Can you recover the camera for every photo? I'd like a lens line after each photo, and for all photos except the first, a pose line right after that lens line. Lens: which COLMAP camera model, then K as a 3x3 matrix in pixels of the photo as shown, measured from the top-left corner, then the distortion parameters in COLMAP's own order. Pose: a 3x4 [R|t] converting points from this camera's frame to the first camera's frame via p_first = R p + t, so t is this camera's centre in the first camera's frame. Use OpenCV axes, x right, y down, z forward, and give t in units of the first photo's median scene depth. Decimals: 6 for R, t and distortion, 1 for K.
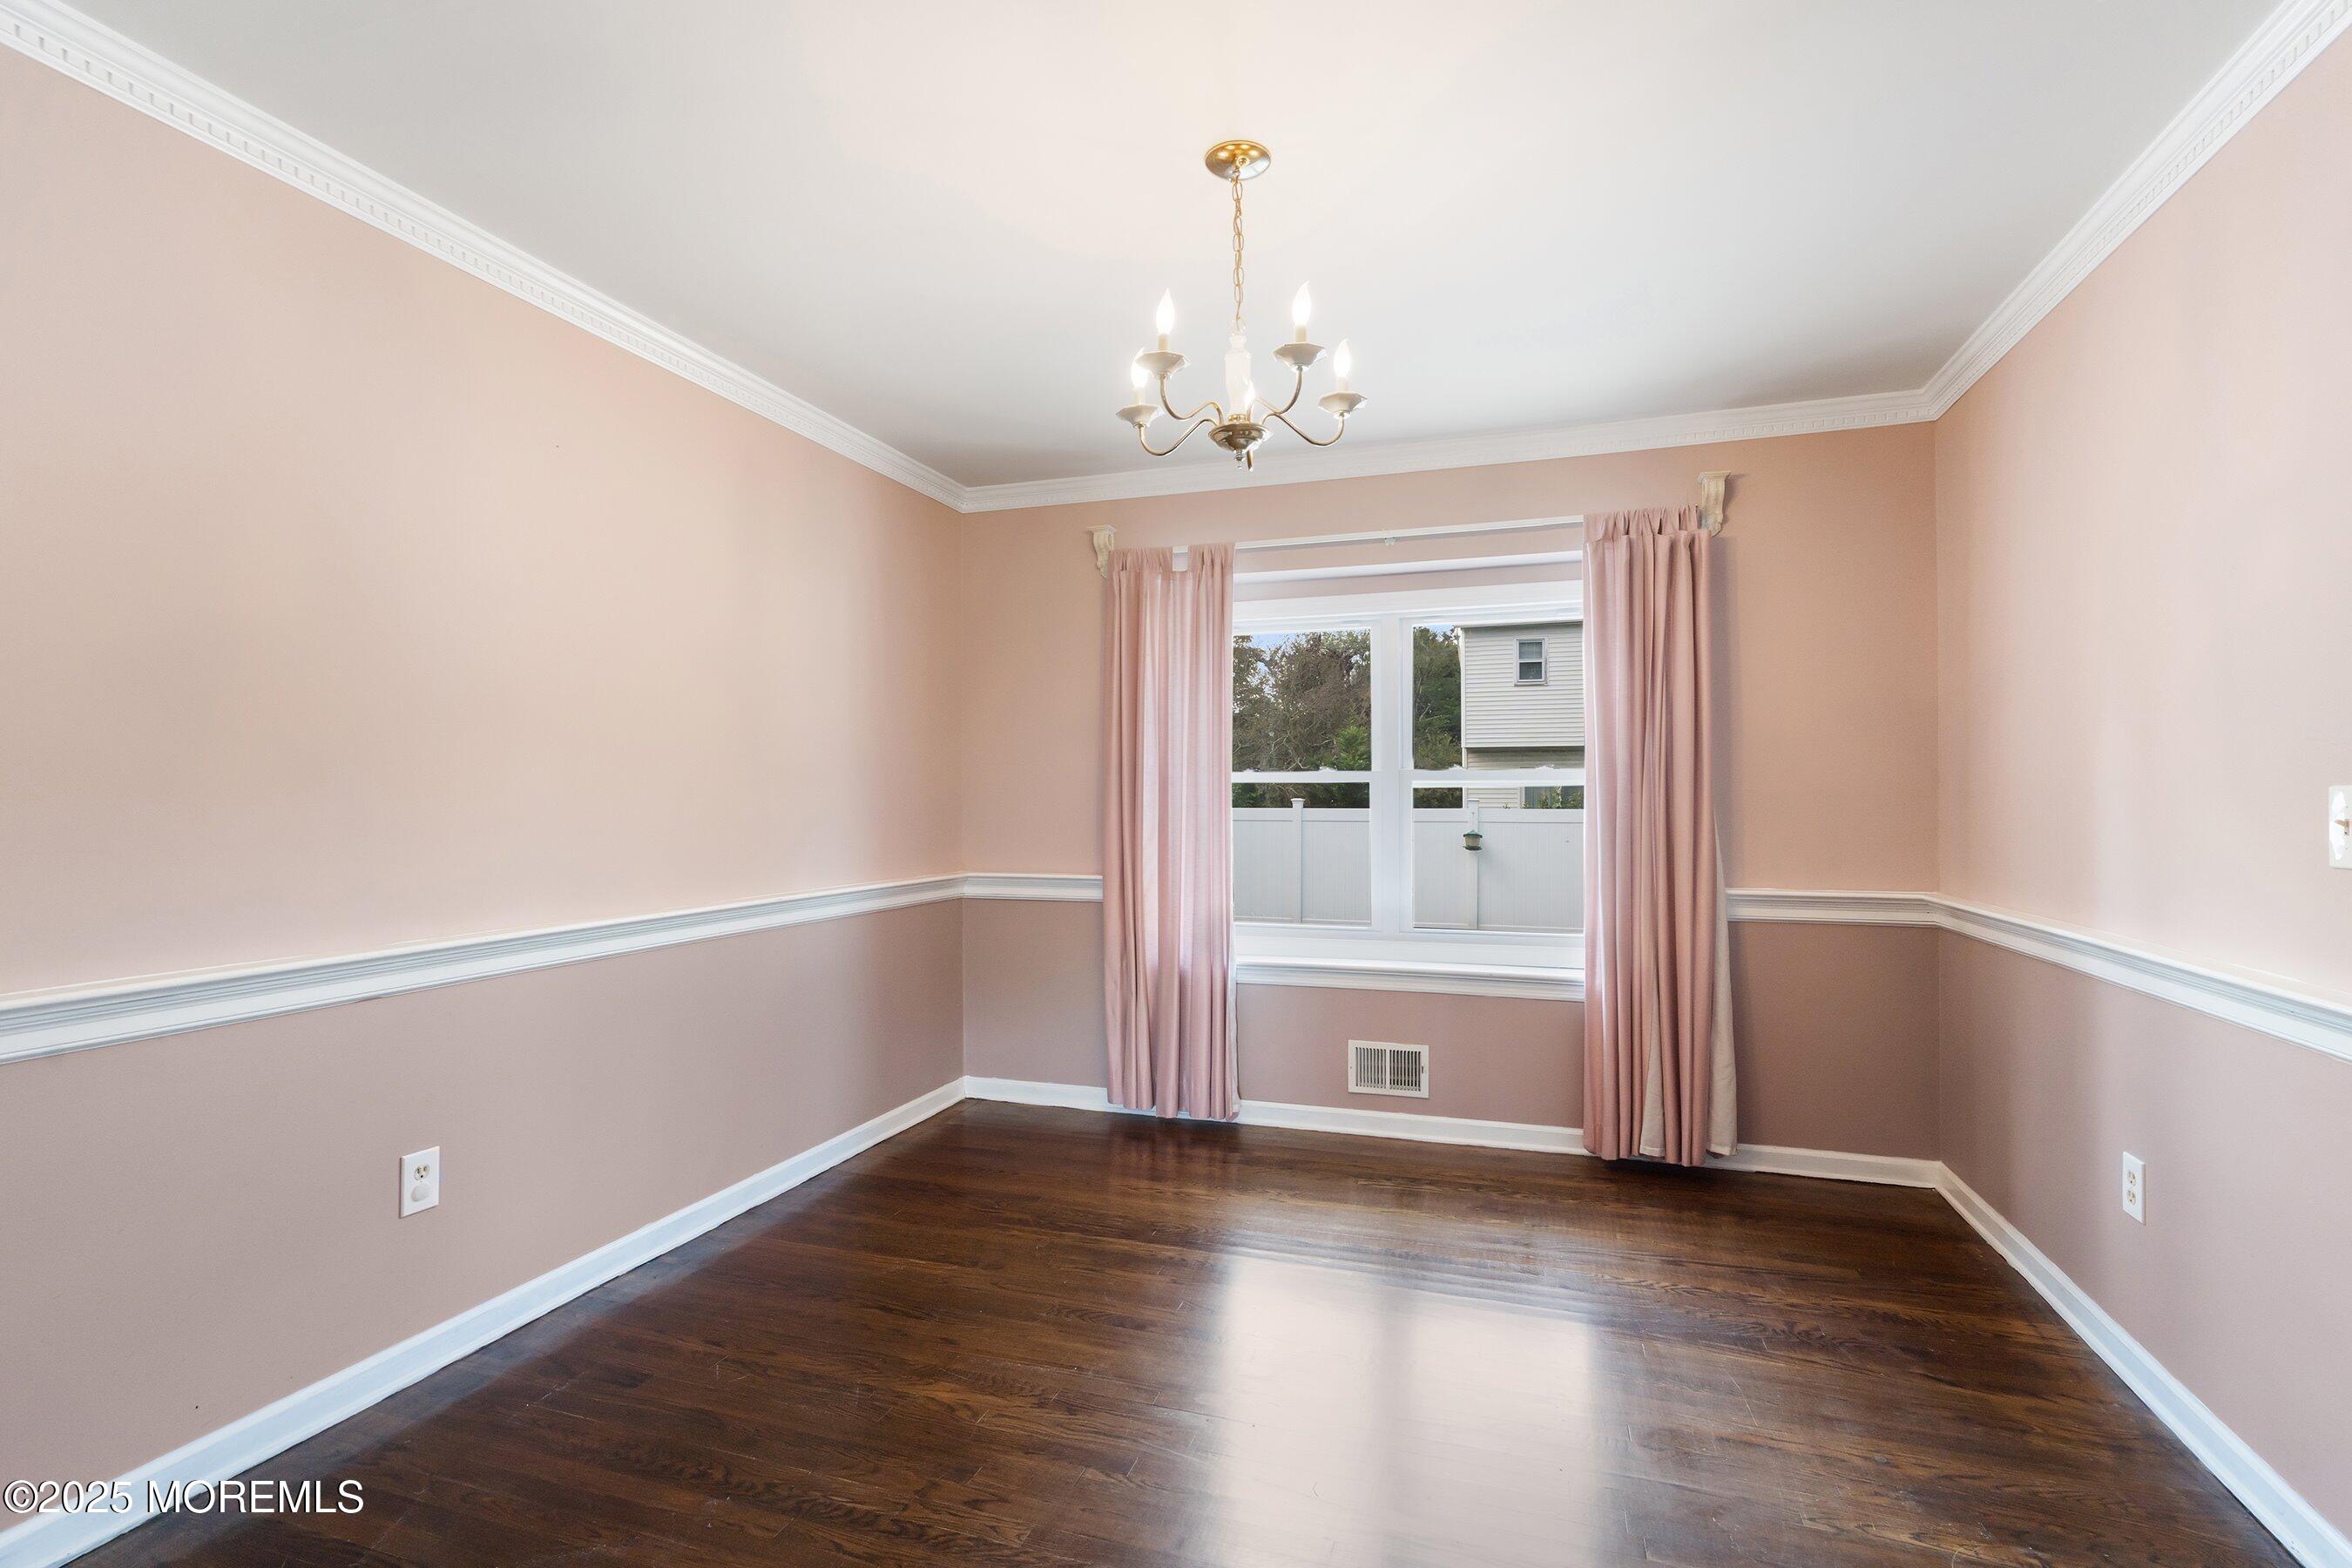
lens RADIAL K [[1083.1, 0, 1211.5], [0, 1083.1, 783.5], [0, 0, 1]] dist [-0.003607, 0.001916]
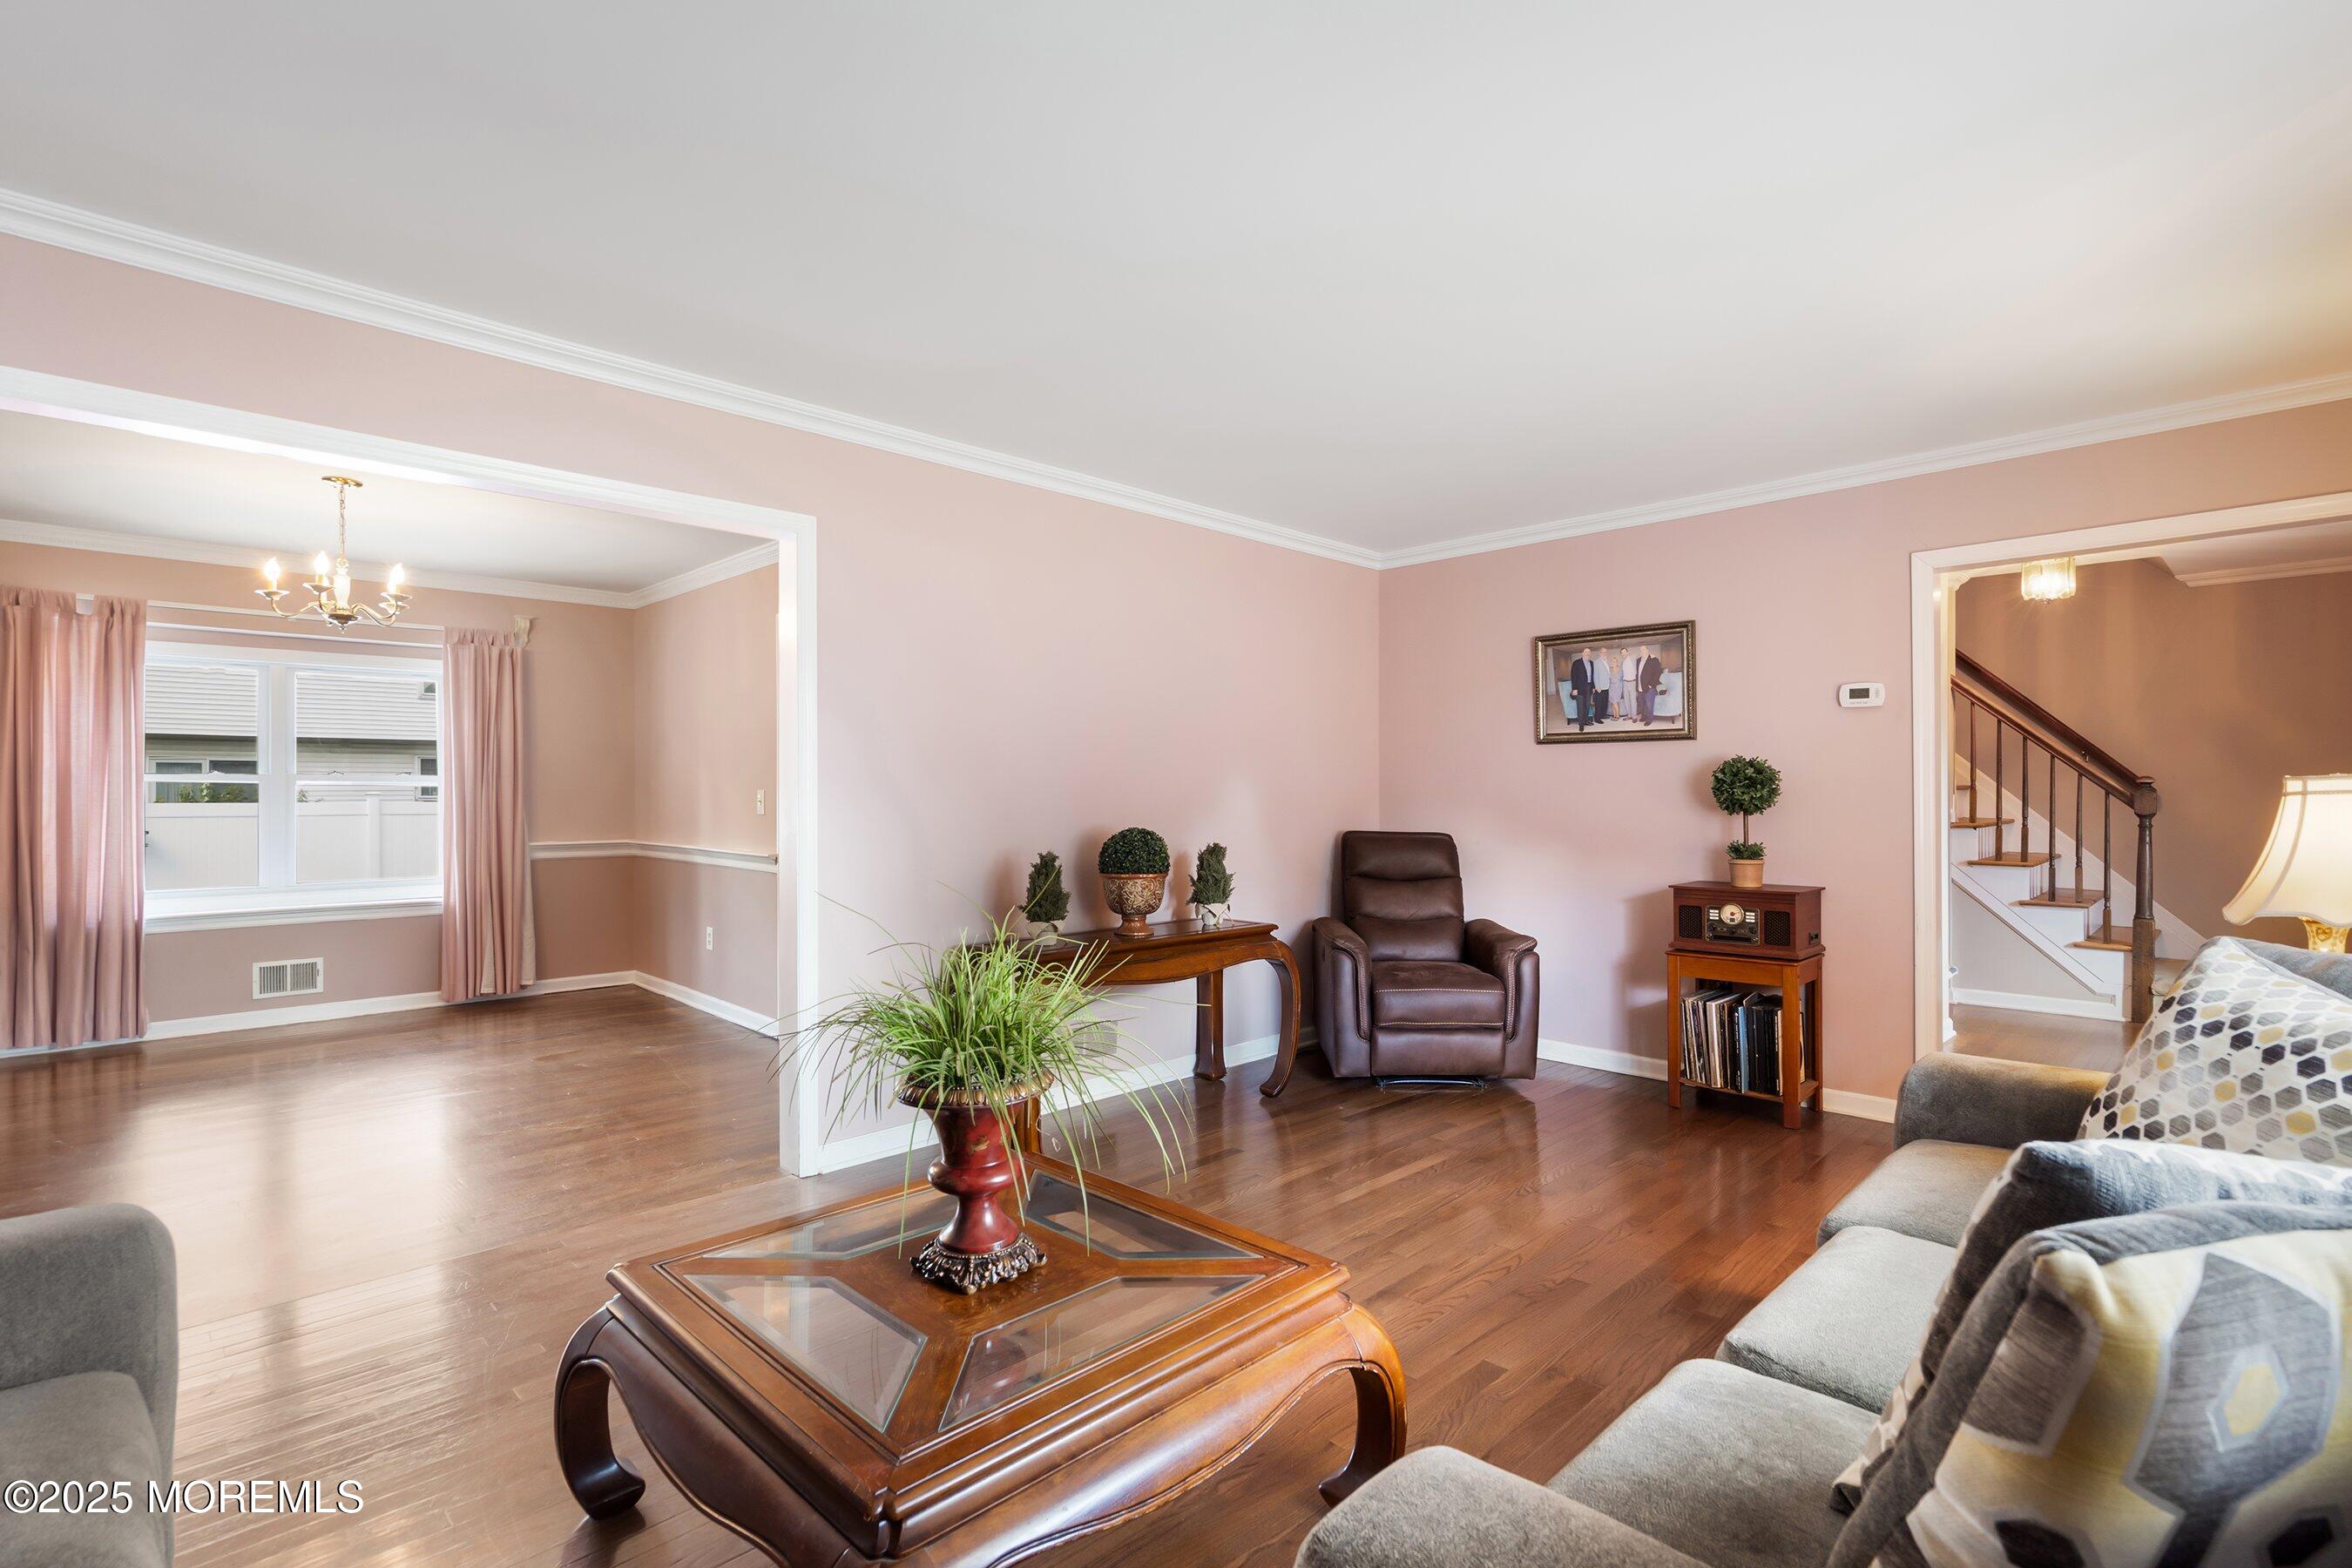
lens RADIAL K [[1083.1, 0, 1189.1], [0, 1083.1, 793.6], [0, 0, 1]] dist [-0.003607, 0.001916]
pose [[0.455309, -0.000174, 0.890333, -0.596960], [-0.010487, 0.999930, 0.005558, -0.007971], [-0.890272, -0.011867, 0.455275, -0.765333]]
